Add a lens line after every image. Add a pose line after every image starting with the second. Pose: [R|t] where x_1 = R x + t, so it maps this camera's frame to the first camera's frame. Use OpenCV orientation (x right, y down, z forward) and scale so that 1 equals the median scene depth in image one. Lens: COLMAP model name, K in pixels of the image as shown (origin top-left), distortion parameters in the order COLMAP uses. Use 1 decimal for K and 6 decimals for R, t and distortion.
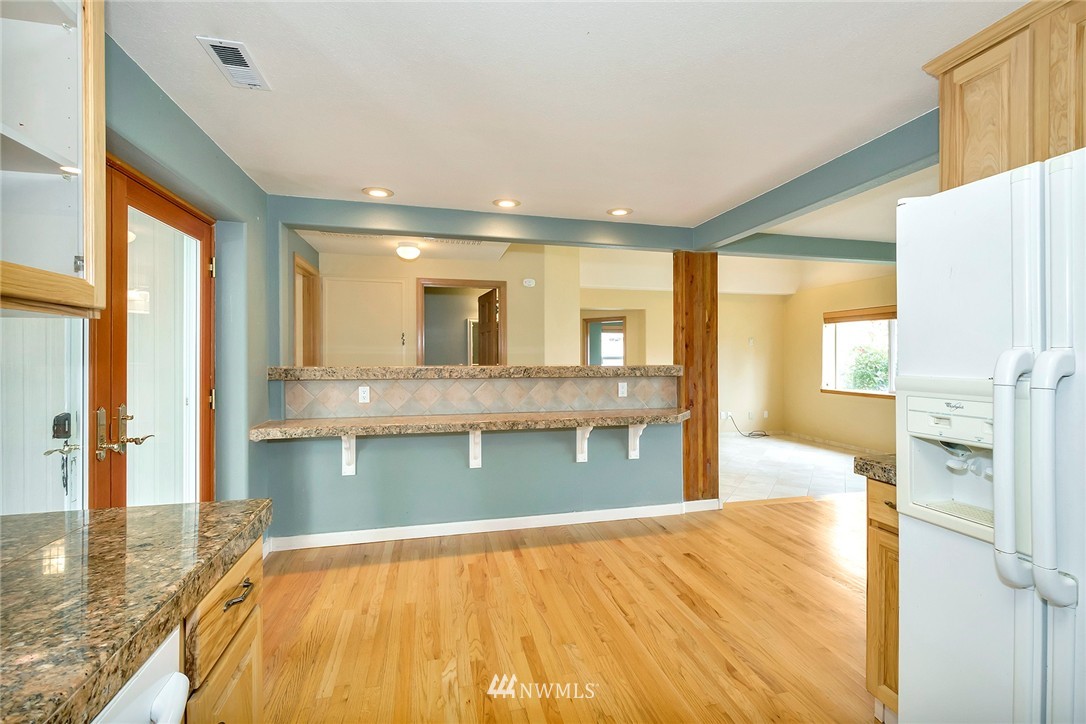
lens RADIAL K [[477.7, 0, 548.1], [0, 477.7, 357.6], [0, 0, 1]] dist [0.010893, -0.000181]
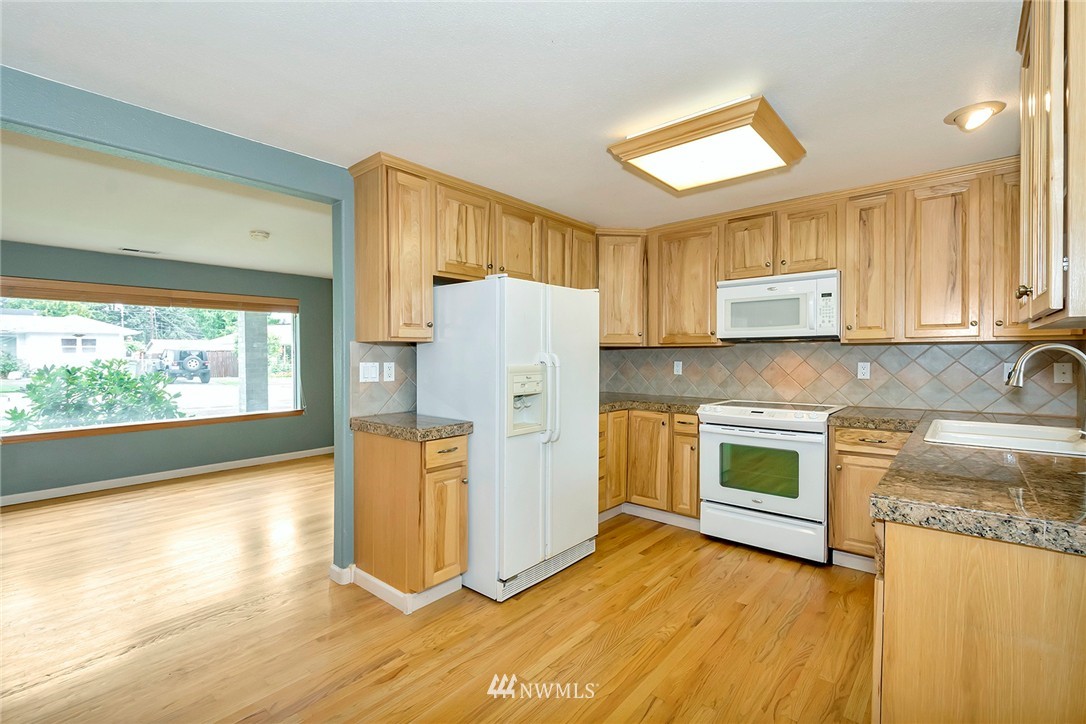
lens RADIAL K [[477.7, 0, 553.0], [0, 477.7, 355.3], [0, 0, 1]] dist [0.010893, -0.000181]
pose [[-0.581551, 0.003380, 0.813503, -1.011347], [0.015074, 0.999864, 0.006621, -0.018697], [-0.813370, 0.016113, -0.581523, 2.194743]]
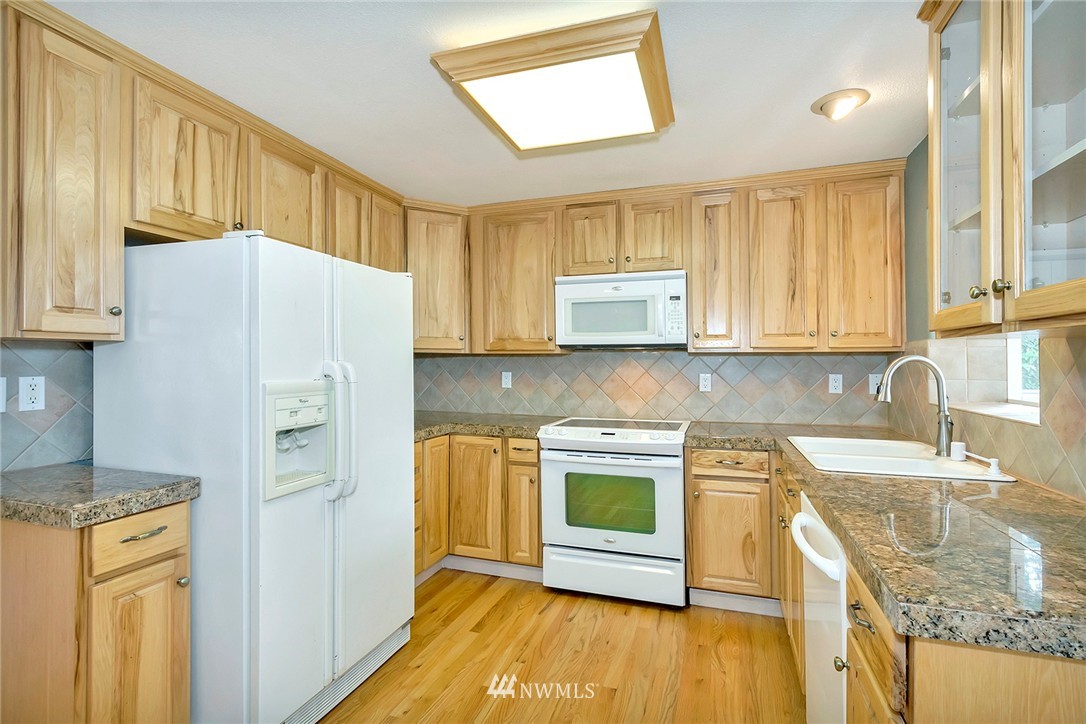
lens RADIAL K [[506.4, 0, 546.7], [0, 506.4, 377.5], [0, 0, 1]] dist [-0.003595, -0.001398]
pose [[-0.842674, -0.017639, 0.538135, -0.562377], [0.005295, 0.999143, 0.041040, -0.025989], [-0.538398, 0.037433, -0.841859, 1.879454]]
